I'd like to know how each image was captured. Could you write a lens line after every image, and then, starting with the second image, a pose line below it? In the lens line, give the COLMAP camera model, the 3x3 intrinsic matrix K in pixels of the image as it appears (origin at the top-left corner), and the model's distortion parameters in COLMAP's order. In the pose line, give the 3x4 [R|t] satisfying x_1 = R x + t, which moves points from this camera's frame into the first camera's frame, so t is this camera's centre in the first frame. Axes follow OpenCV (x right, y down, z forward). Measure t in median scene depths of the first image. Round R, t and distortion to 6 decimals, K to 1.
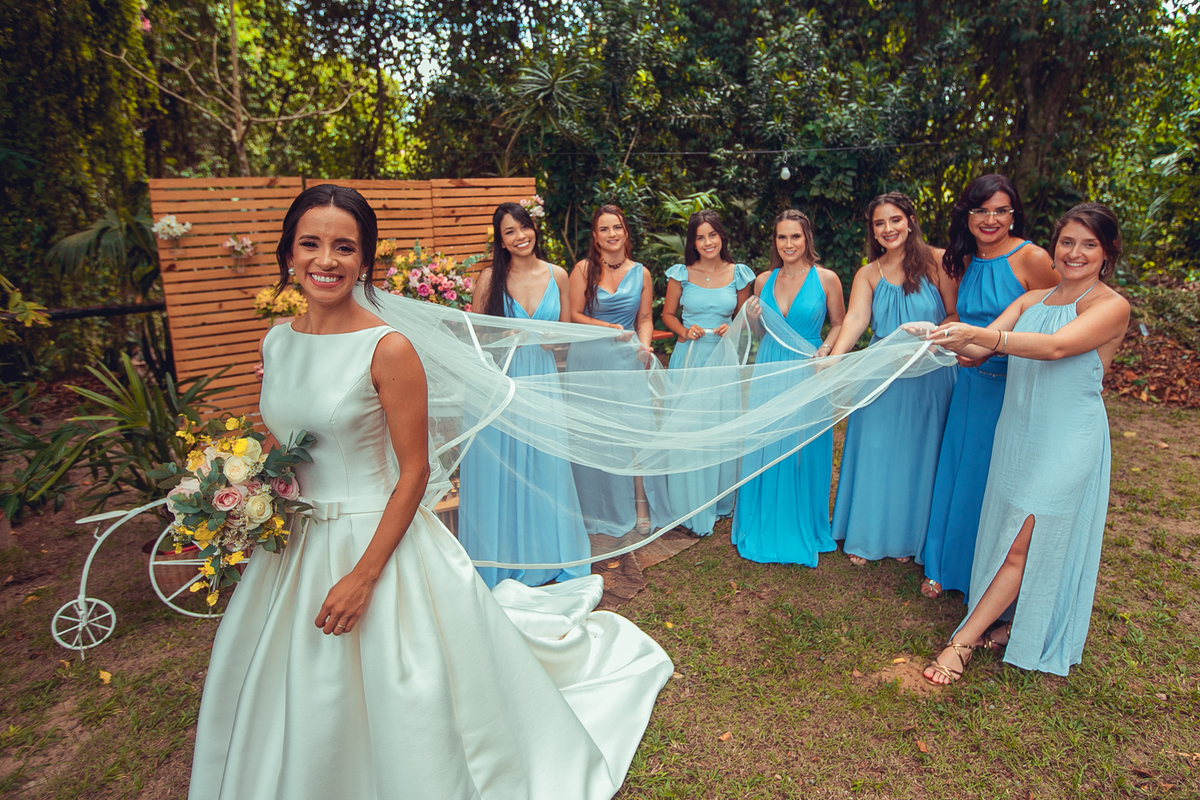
lens RADIAL K [[698.2, 0, 596.5], [0, 698.2, 329.6], [0, 0, 1]] dist [-0.016520, 0.013037]
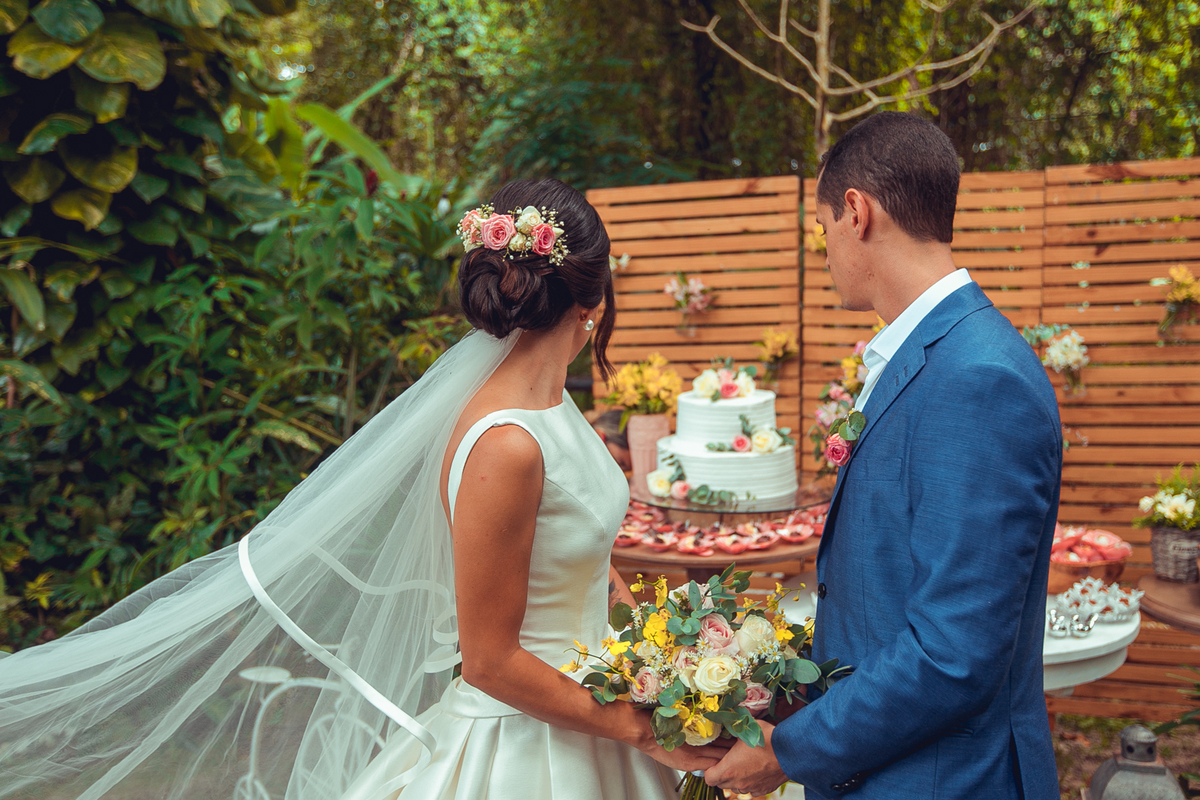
lens RADIAL K [[1073.4, 0, 637.3], [0, 1073.4, 377.4], [0, 0, 1]] dist [0.011578, 0.033981]
pose [[0.637538, 0.082946, -0.765940, 0.151536], [-0.124375, 0.992227, 0.003926, -0.035539], [0.760313, 0.092761, 0.642900, 0.289877]]
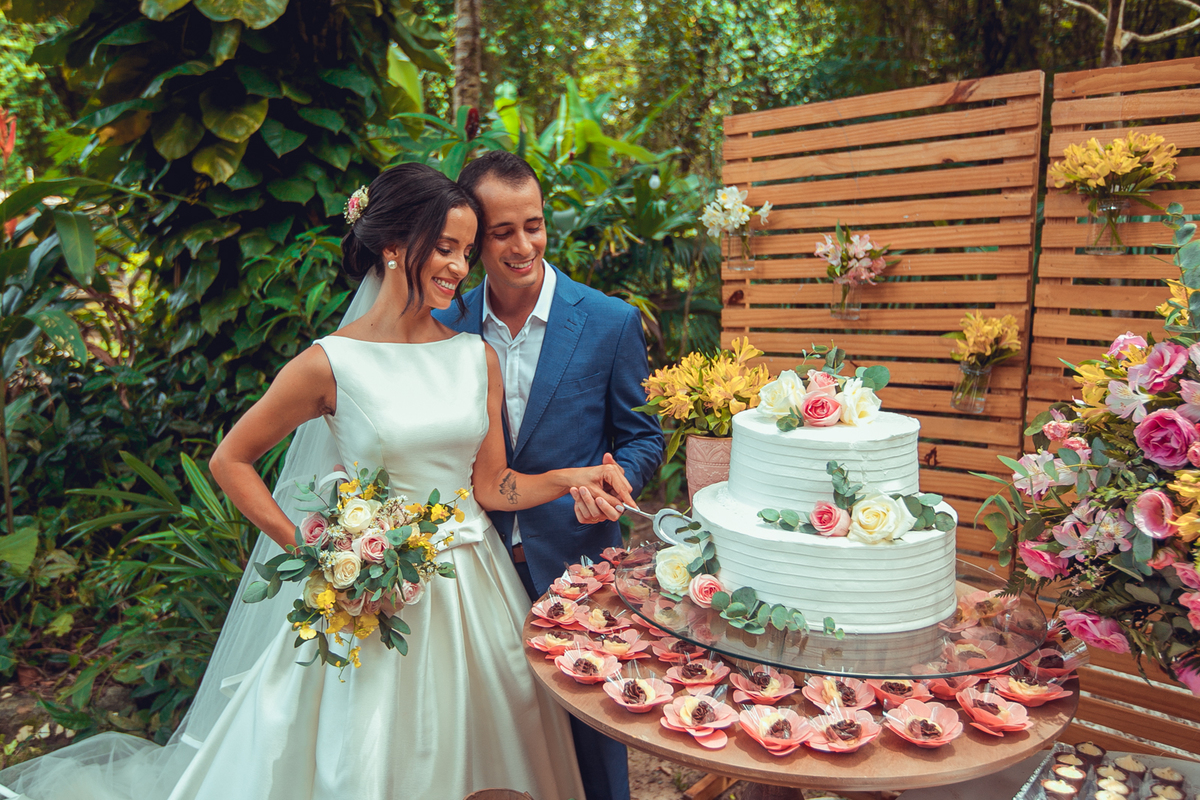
lens RADIAL K [[922.2, 0, 553.3], [0, 922.2, 381.3], [0, 0, 1]] dist [0.003191, 0.019771]
pose [[0.304136, 0.131024, -0.943575, -0.026326], [-0.173689, 0.981521, 0.080309, -0.047690], [0.936661, 0.139464, 0.321273, 0.529176]]
